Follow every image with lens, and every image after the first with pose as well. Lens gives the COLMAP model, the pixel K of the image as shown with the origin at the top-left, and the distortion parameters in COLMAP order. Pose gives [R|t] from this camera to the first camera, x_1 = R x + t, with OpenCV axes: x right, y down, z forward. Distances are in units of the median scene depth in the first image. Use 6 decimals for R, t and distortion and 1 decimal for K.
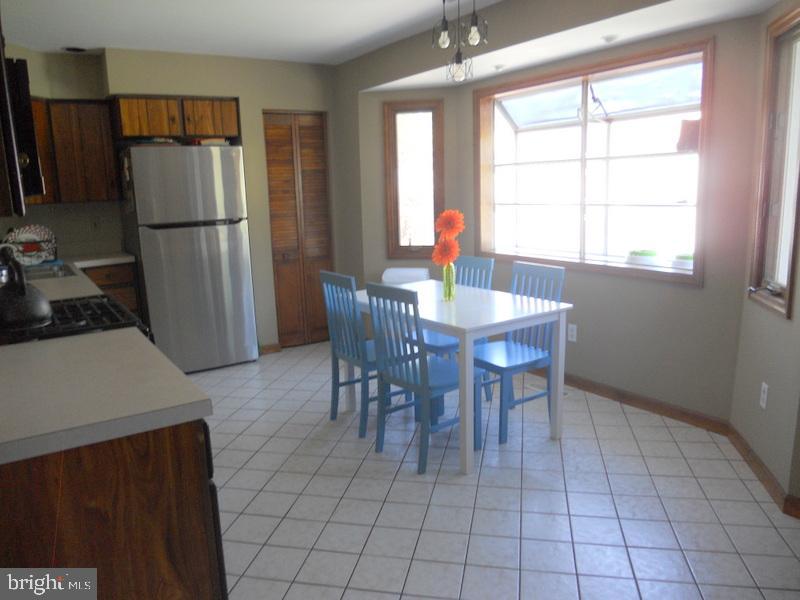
lens RADIAL K [[608.4, 0, 398.9], [0, 608.4, 307.4], [0, 0, 1]] dist [-0.068745, 0.017365]
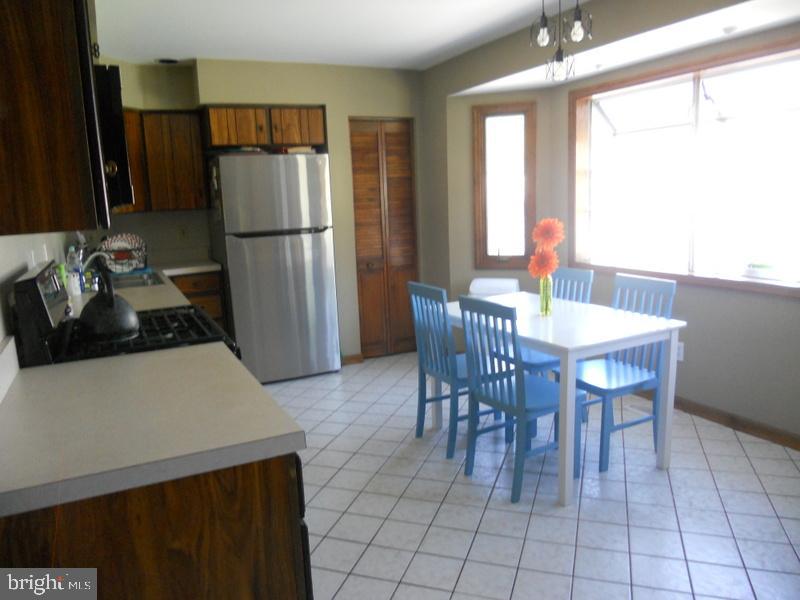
lens RADIAL K [[608.4, 0, 396.6], [0, 608.4, 301.8], [0, 0, 1]] dist [-0.068745, 0.017365]
pose [[0.991699, 0.012123, -0.128006, -0.024398], [-0.014785, 0.999693, -0.019872, -0.009435], [0.127725, 0.021600, 0.991574, 0.046794]]
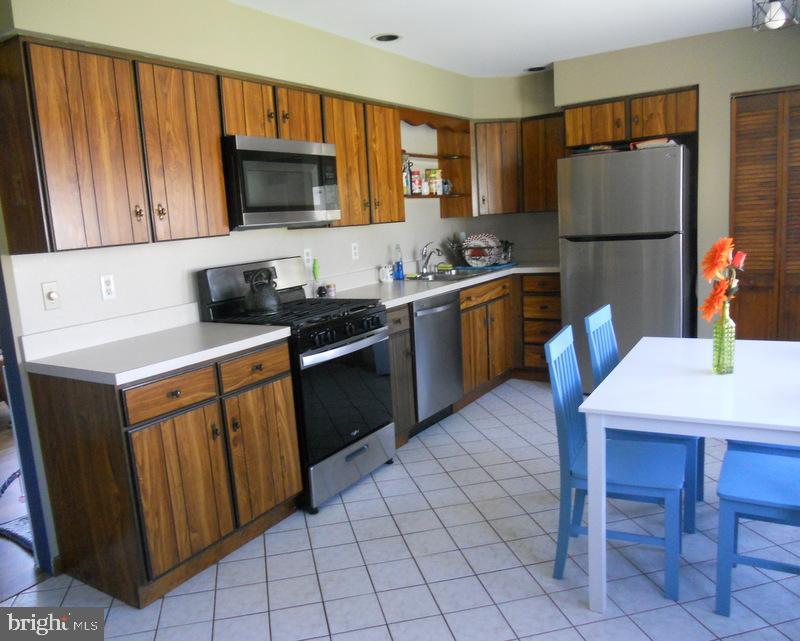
lens RADIAL K [[655.4, 0, 397.5], [0, 655.4, 318.6], [0, 0, 1]] dist [-0.005728, -0.005462]
pose [[0.396976, 0.147789, -0.905852, 0.548977], [-0.129435, 0.986102, 0.104159, -0.093792], [0.908656, 0.075900, 0.410588, 0.362604]]
